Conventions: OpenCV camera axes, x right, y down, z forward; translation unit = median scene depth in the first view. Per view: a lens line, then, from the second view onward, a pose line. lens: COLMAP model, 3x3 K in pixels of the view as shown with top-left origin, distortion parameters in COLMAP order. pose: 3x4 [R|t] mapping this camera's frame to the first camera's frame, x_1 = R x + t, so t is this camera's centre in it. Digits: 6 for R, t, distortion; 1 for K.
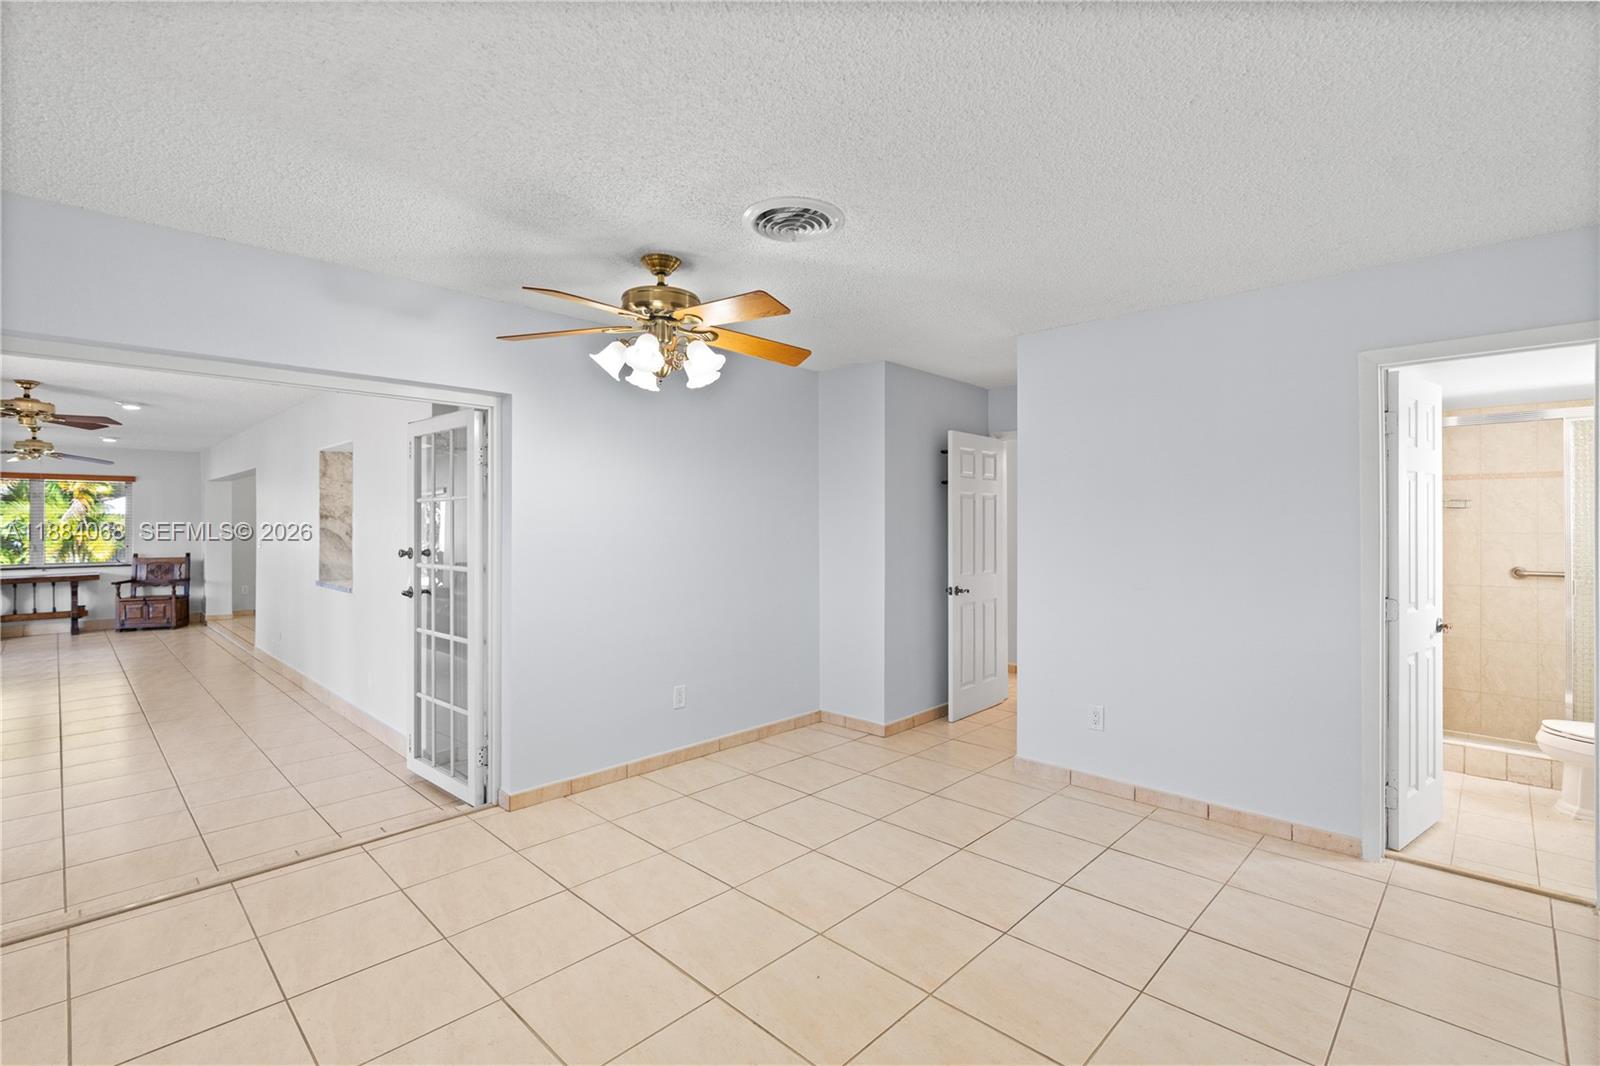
lens RADIAL K [[760.5, 0, 805.6], [0, 760.5, 516.7], [0, 0, 1]] dist [0.009643, 0.000397]
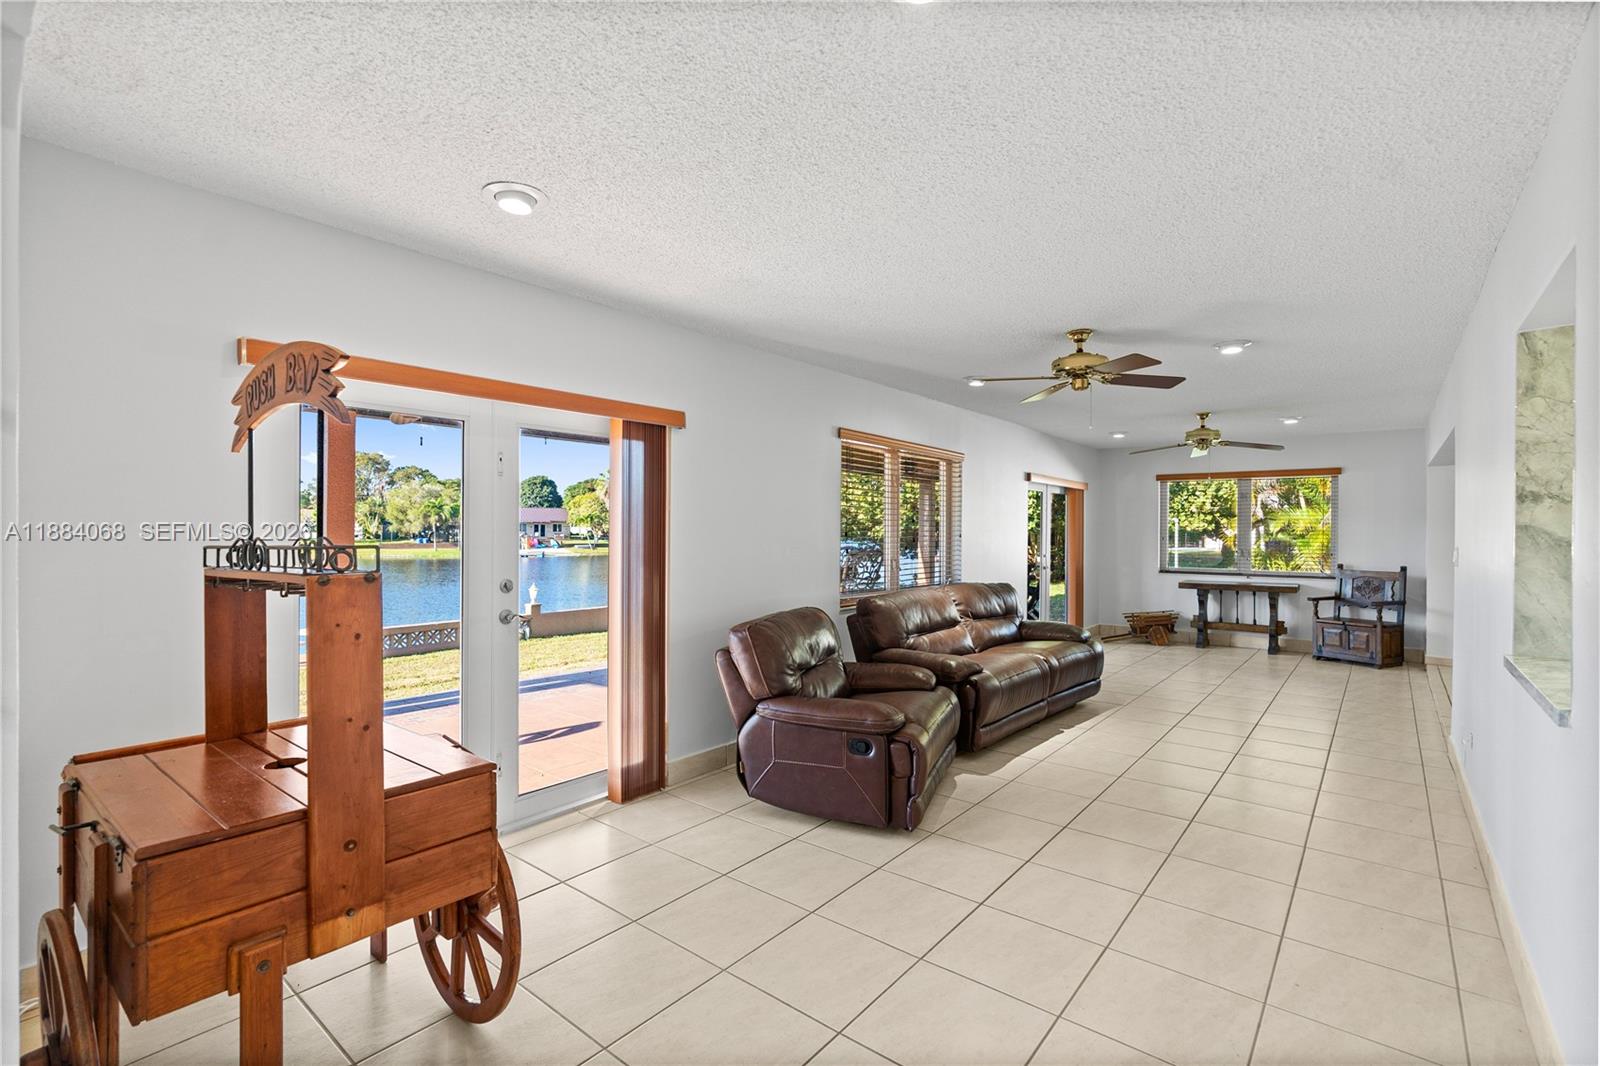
lens RADIAL K [[727.6, 0, 795.9], [0, 727.6, 530.2], [0, 0, 1]] dist [-0.000322, 0.000222]
pose [[0.106629, 0.003794, -0.994292, -0.185506], [0.000780, 0.999992, 0.003899, 0.009702], [0.994299, -0.001191, 0.106625, 0.365045]]
